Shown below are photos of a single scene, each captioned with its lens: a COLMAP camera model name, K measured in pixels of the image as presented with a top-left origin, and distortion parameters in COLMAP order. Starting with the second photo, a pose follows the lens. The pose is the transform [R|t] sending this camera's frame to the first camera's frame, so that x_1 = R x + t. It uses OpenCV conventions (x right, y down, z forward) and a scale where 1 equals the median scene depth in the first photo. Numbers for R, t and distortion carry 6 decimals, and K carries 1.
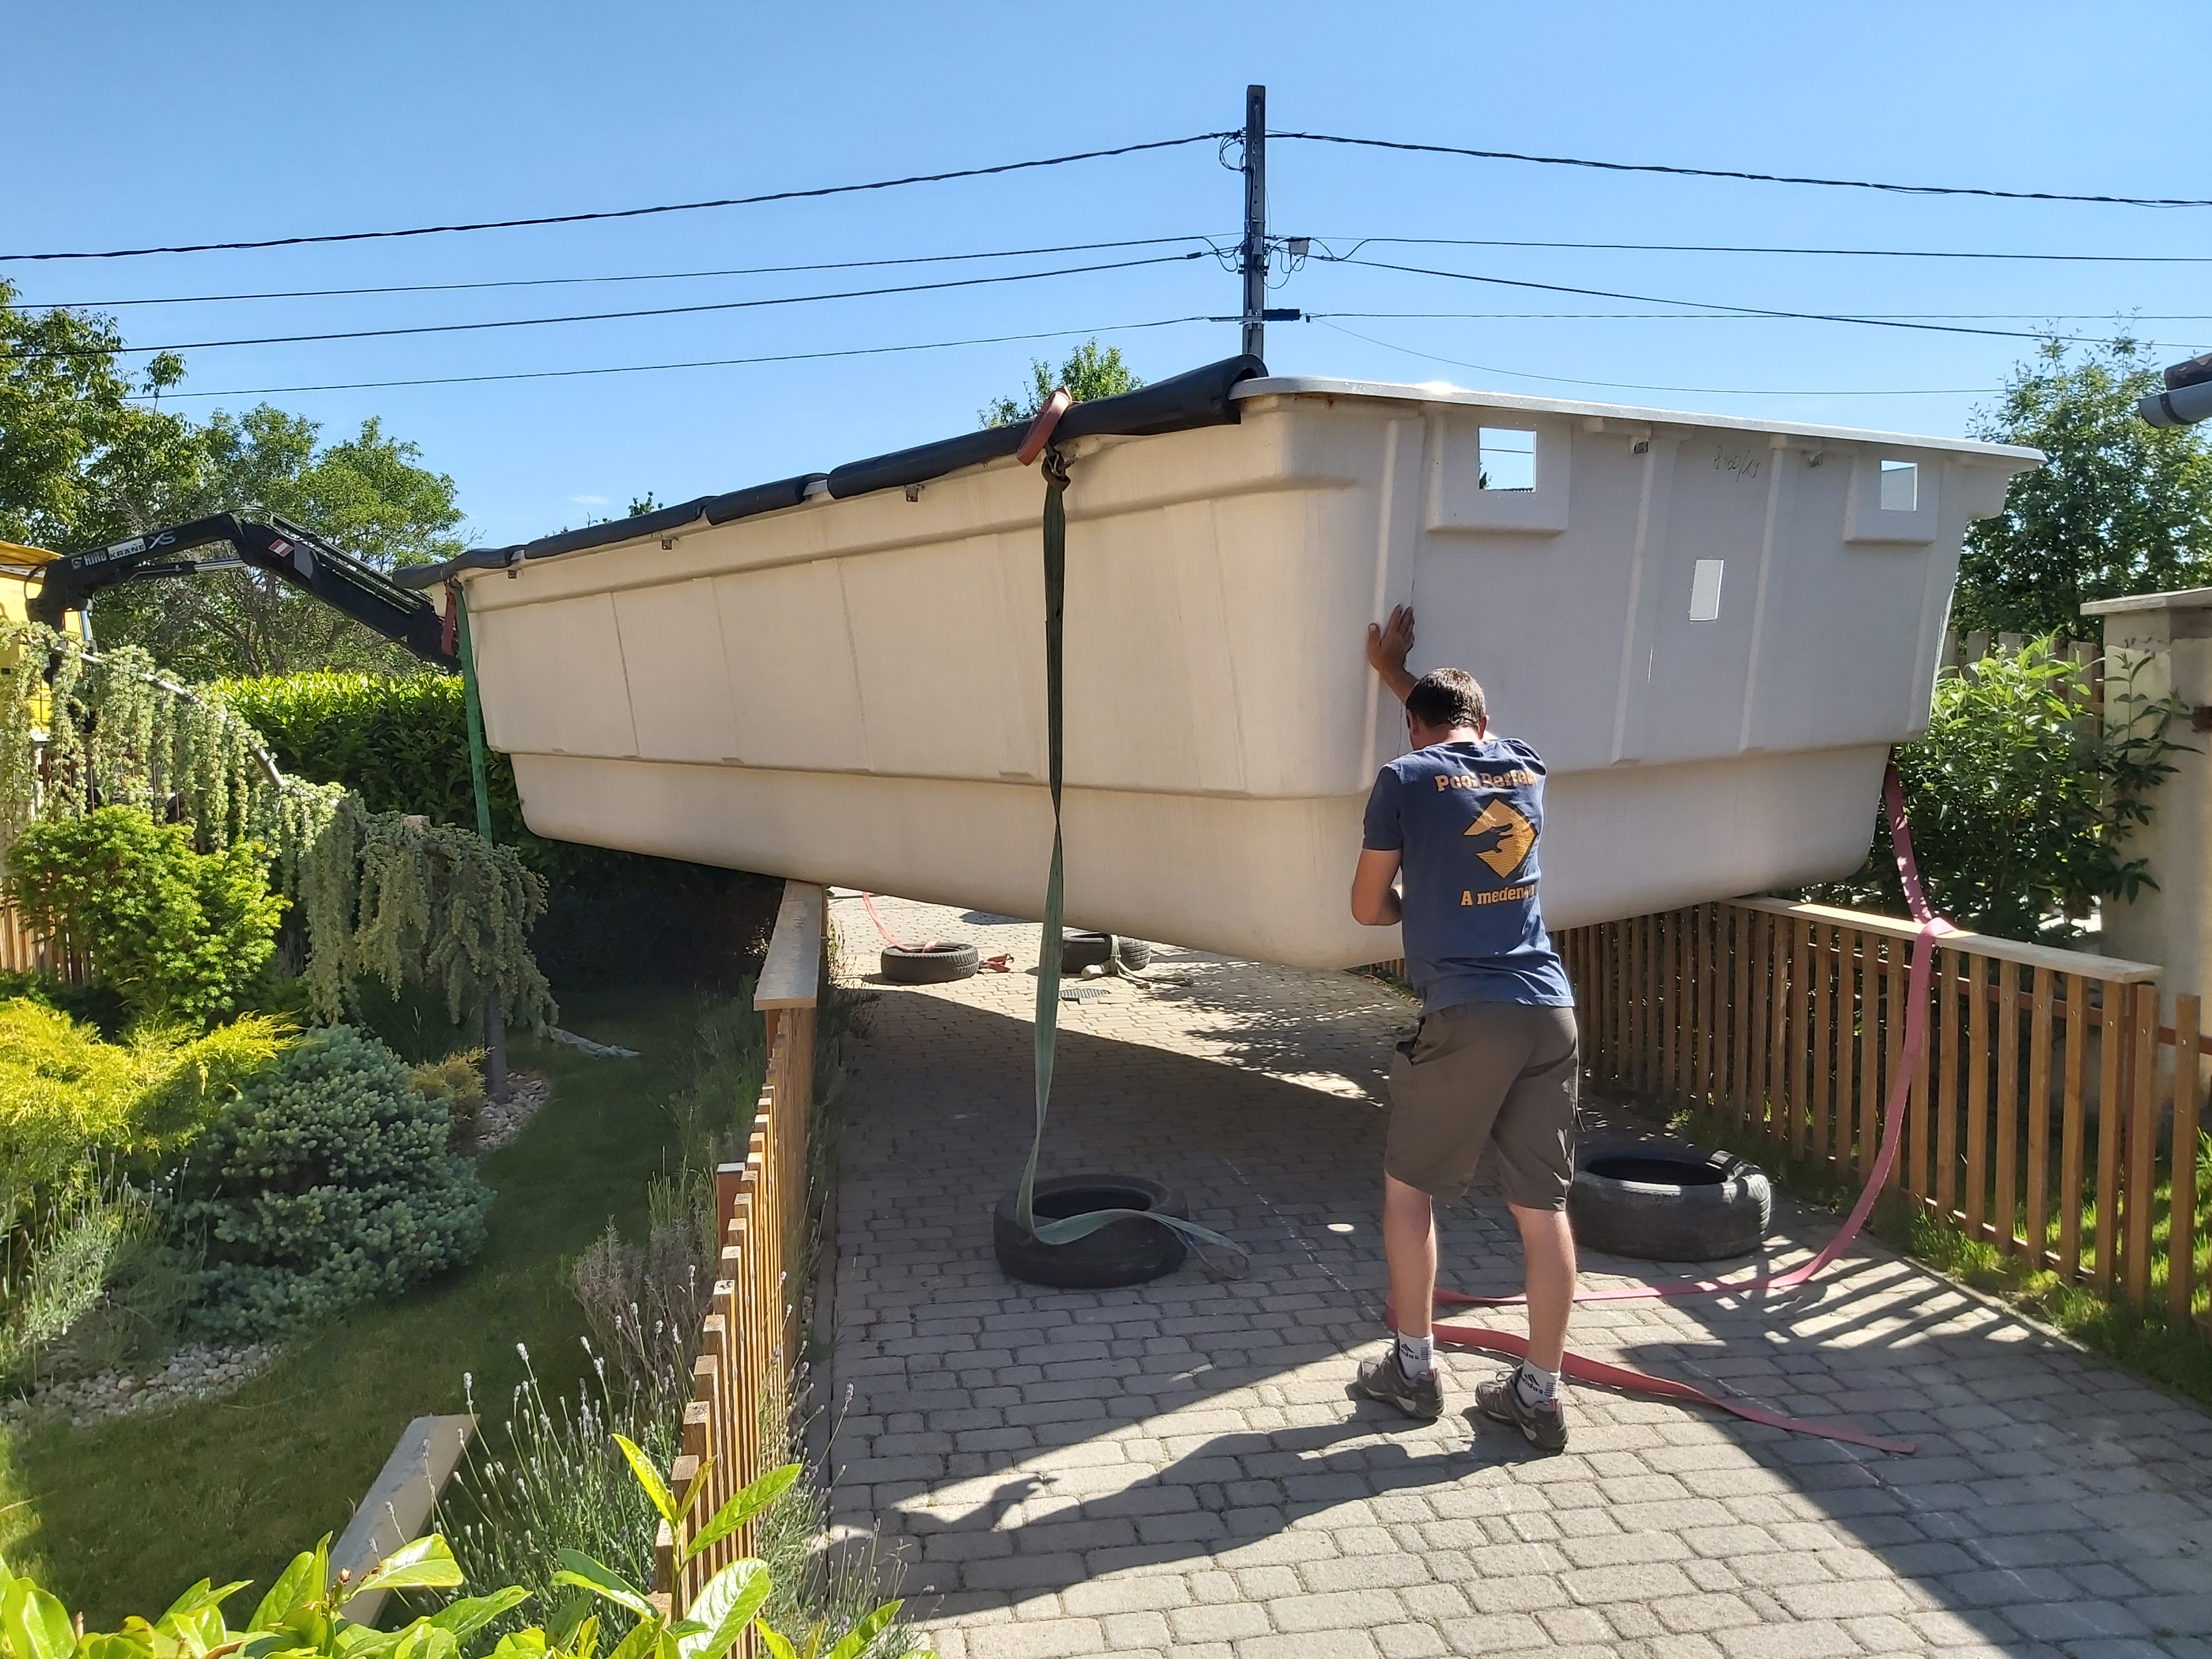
lens RADIAL K [[1661.6, 0, 1108.3], [0, 1661.6, 819.6], [0, 0, 1]] dist [0.087386, -0.140654]
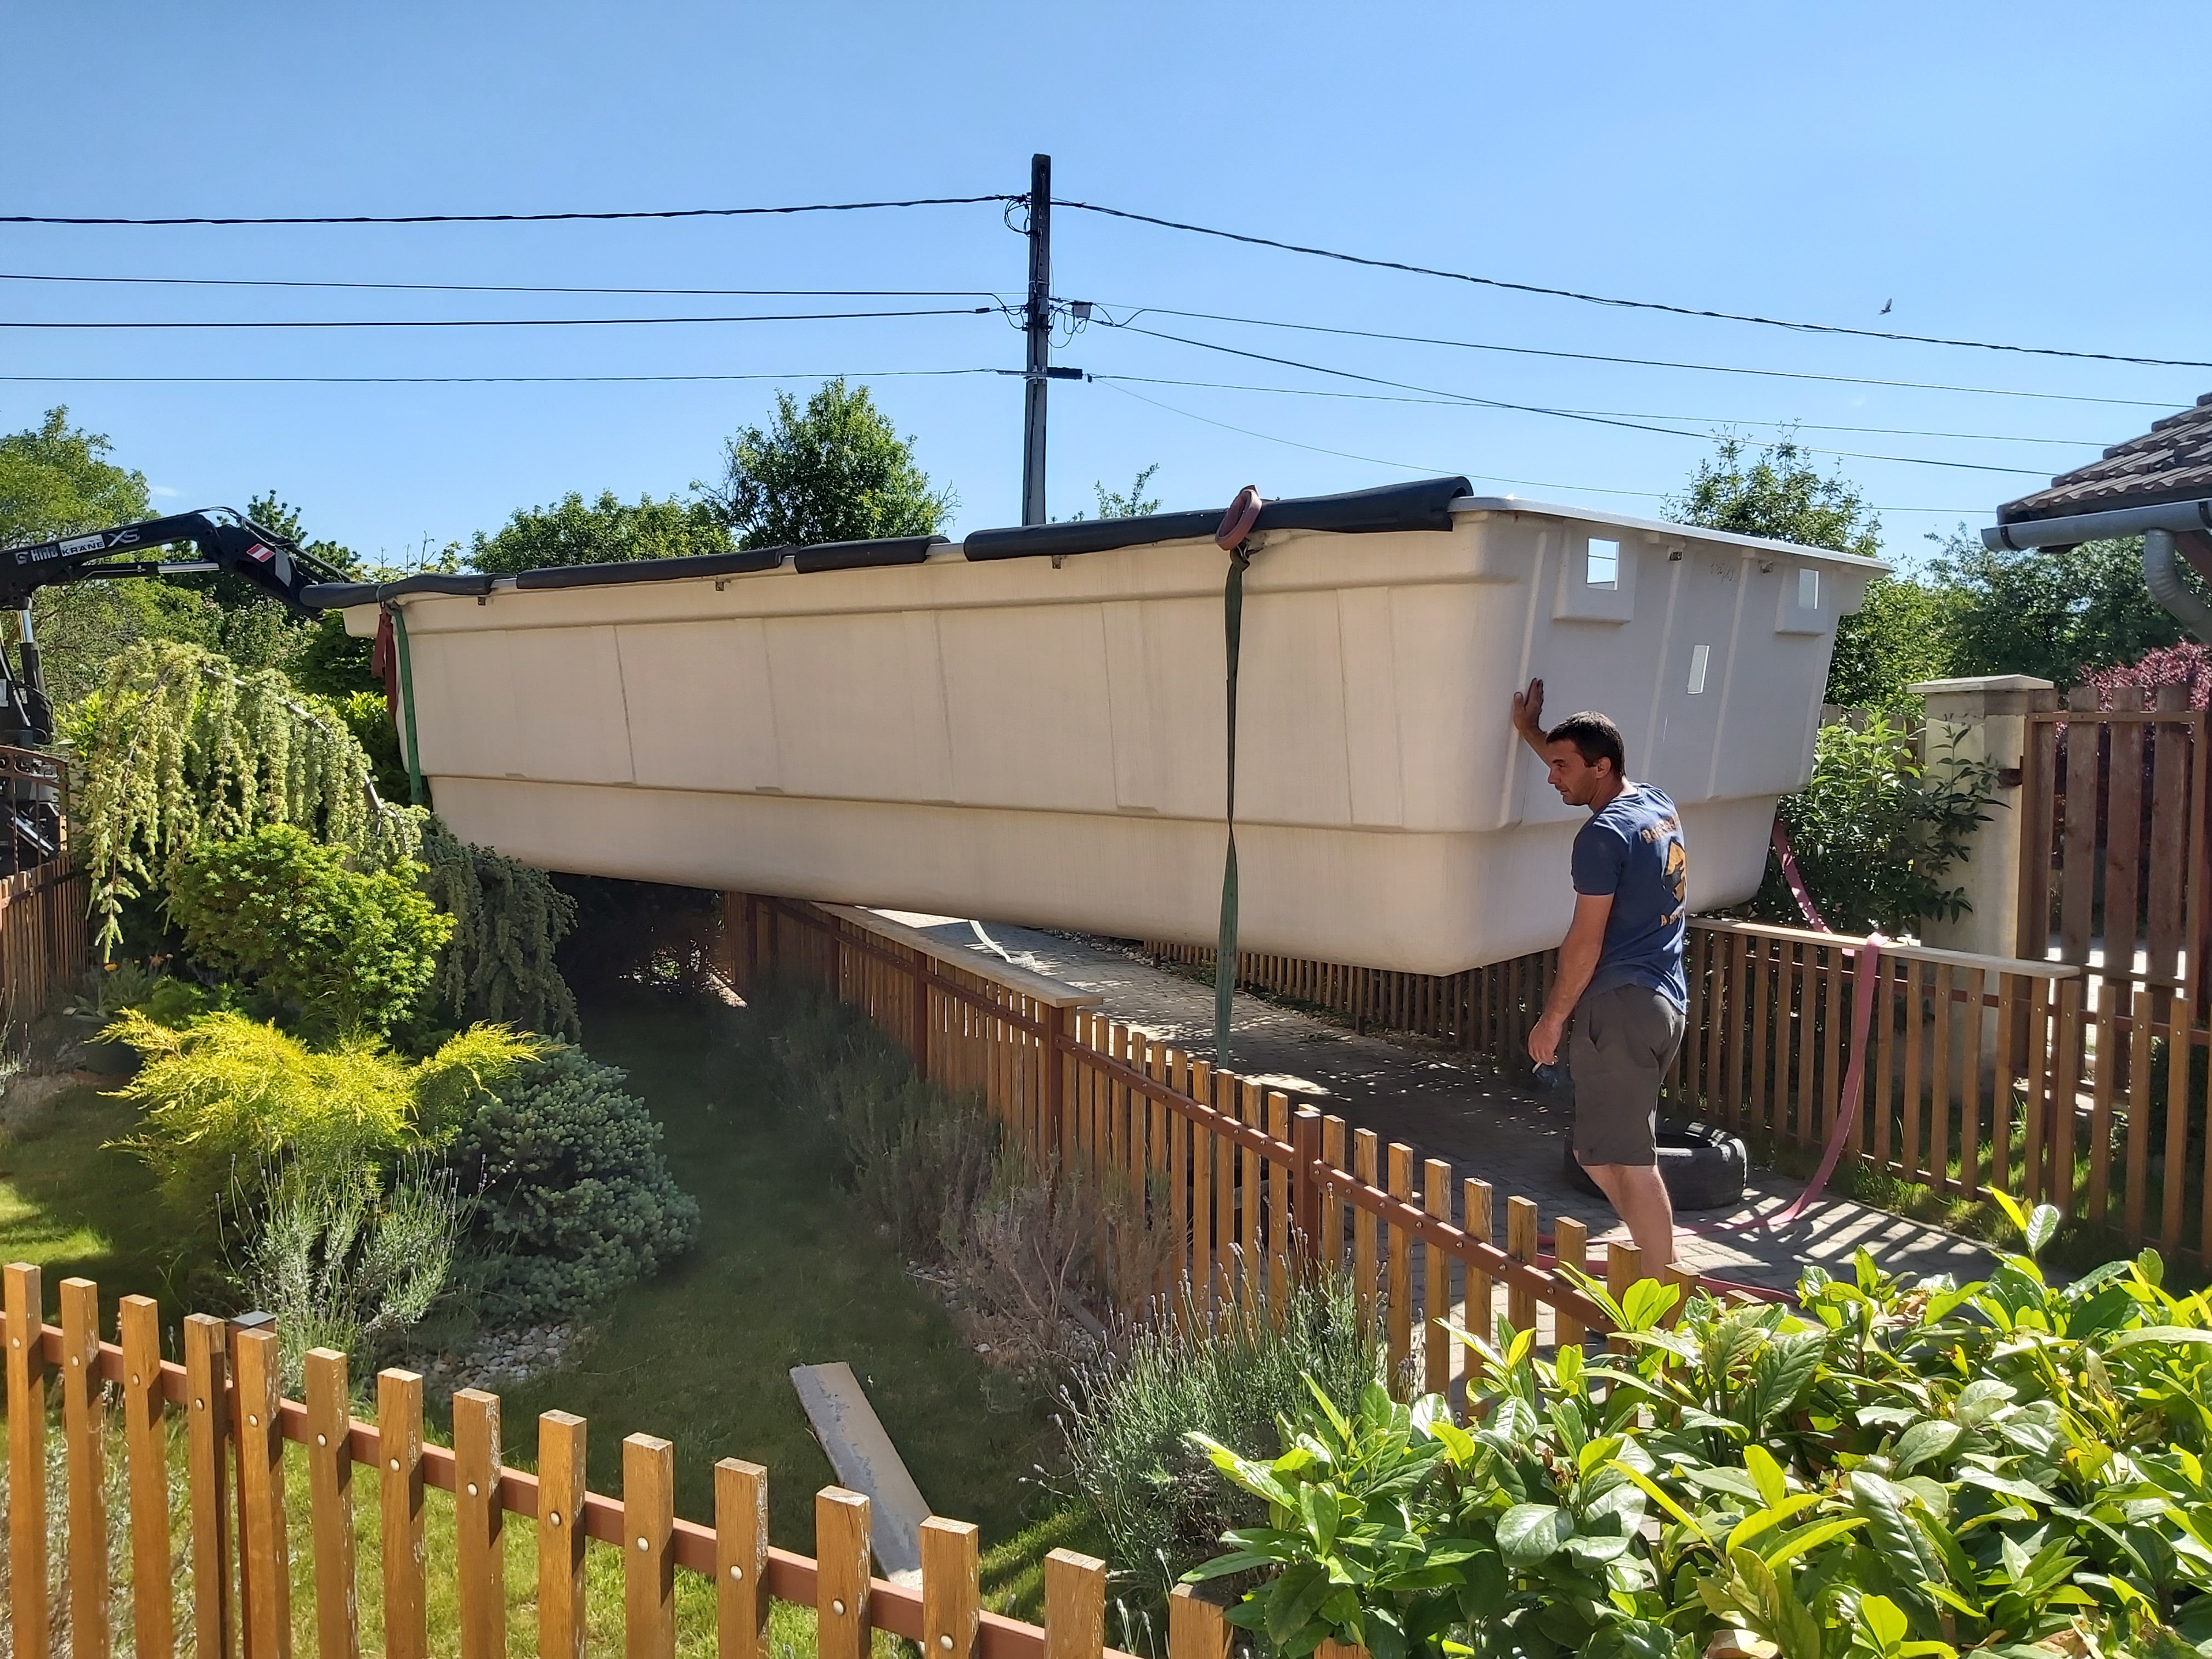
lens RADIAL K [[1661.6, 0, 1108.3], [0, 1661.6, 819.6], [0, 0, 1]] dist [0.087386, -0.140654]
pose [[0.977007, 0.013626, 0.212770, -0.326820], [-0.009796, 0.999771, -0.019043, 0.002625], [-0.212981, 0.016521, 0.976917, -0.117994]]
